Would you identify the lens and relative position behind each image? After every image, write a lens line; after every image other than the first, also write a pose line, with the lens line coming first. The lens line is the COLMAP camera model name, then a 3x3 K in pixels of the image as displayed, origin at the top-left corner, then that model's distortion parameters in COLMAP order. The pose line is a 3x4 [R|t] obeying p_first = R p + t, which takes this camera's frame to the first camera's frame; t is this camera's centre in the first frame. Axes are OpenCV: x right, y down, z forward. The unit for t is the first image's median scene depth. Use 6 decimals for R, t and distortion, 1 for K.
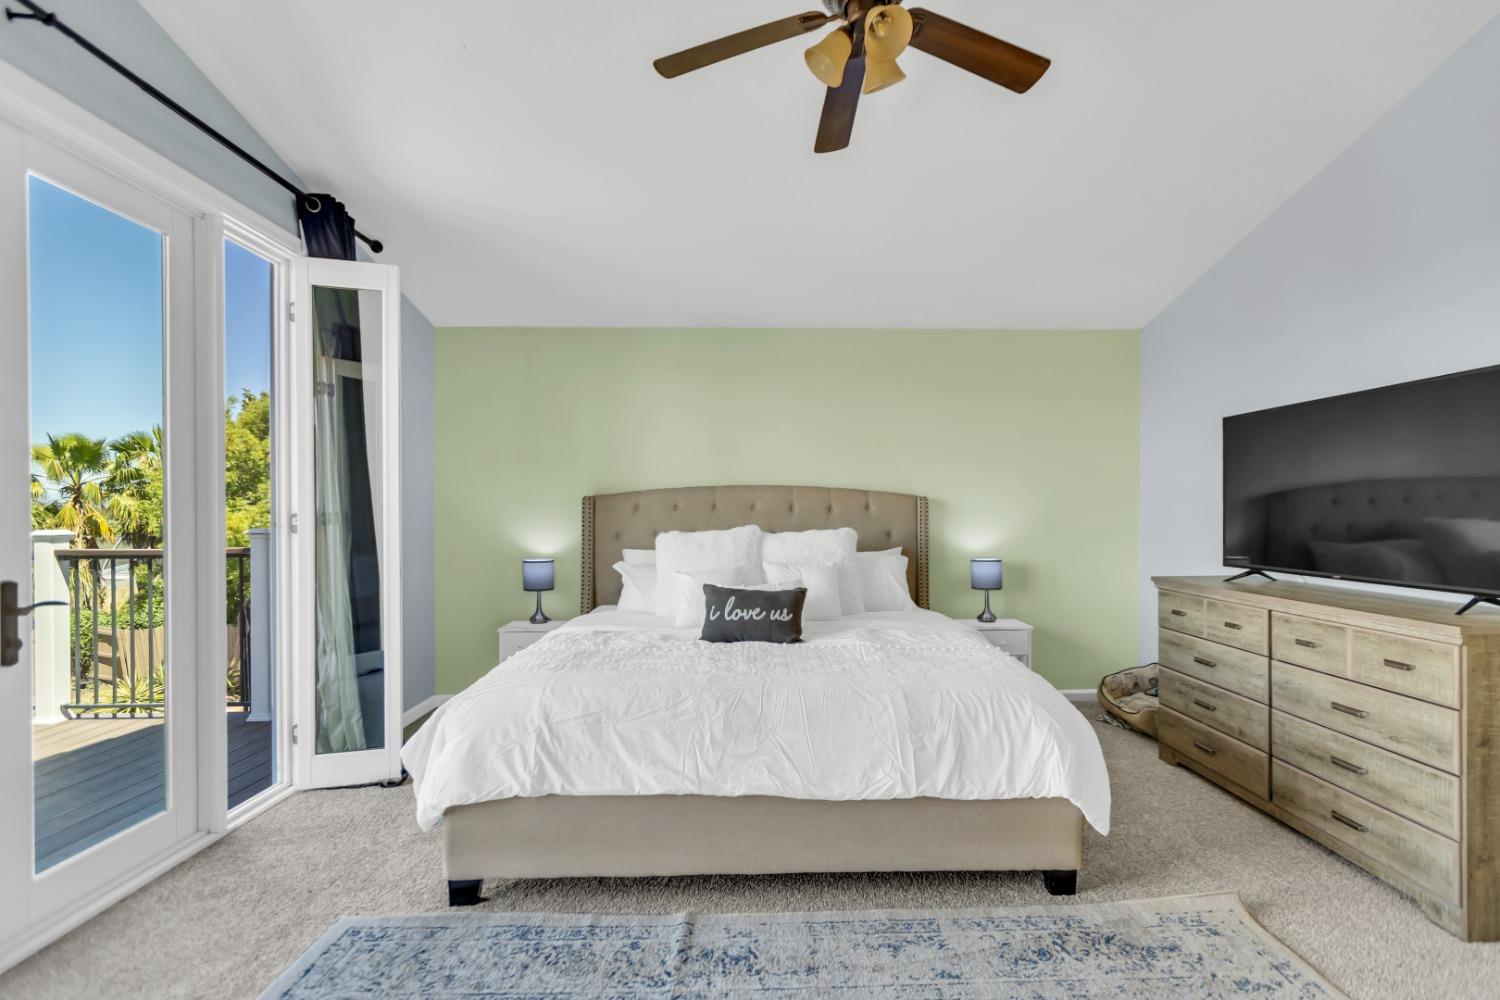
lens RADIAL K [[661.6, 0, 756.0], [0, 661.6, 497.5], [0, 0, 1]] dist [0.000378, -0.000523]
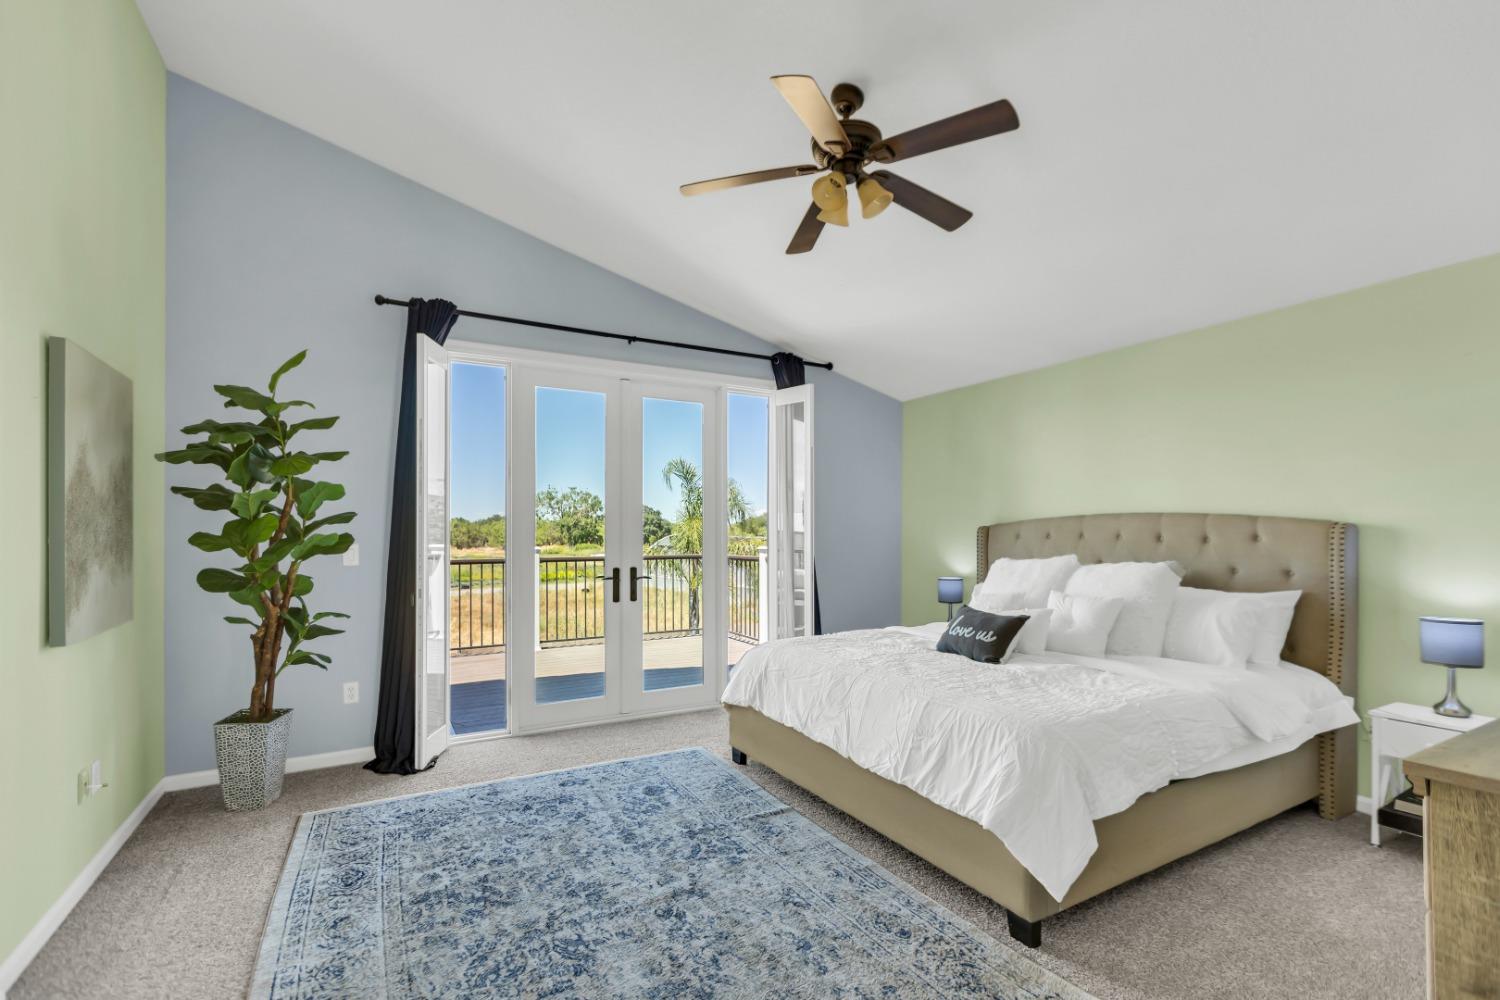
lens RADIAL K [[694.7, 0, 791.8], [0, 694.7, 529.4], [0, 0, 1]] dist [-0.001035, -0.000177]
pose [[0.495121, -0.000275, -0.868824, 1.165412], [0.011281, 0.999918, 0.006113, -0.011886], [0.868751, -0.012828, 0.495083, 0.211143]]
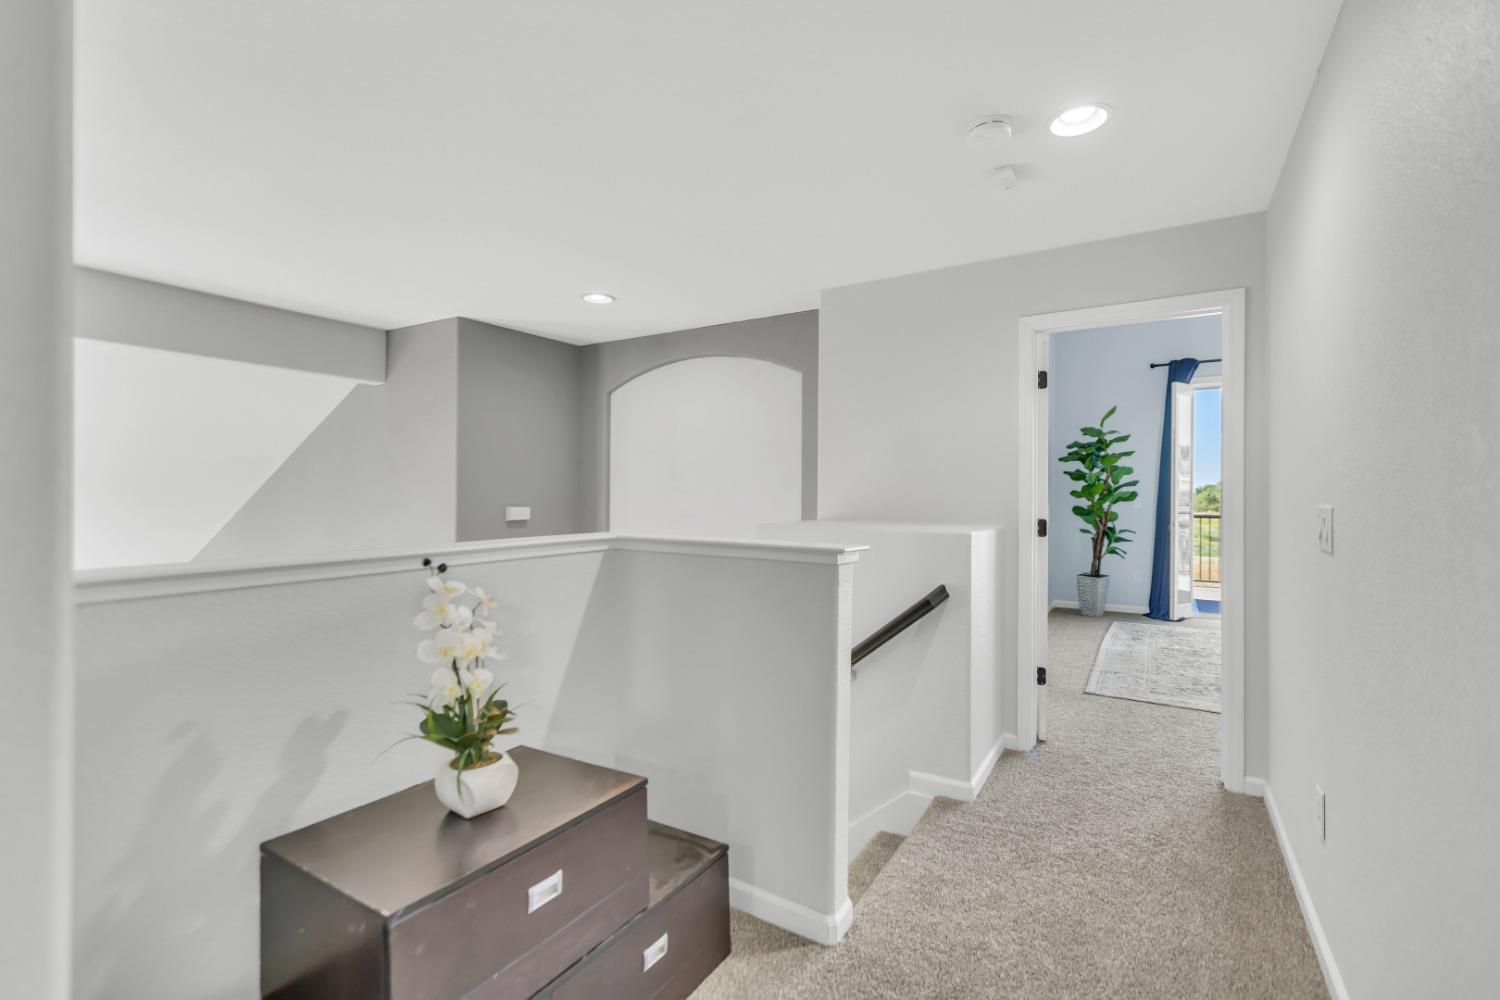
lens RADIAL K [[670.9, 0, 750.8], [0, 670.9, 482.5], [0, 0, 1]] dist [-0.000204, -0.000382]
pose [[-0.552487, -0.007467, -0.833488, 2.734079], [0.004108, 0.999923, -0.011681, -0.016577], [0.833511, -0.009878, -0.552414, 0.340549]]
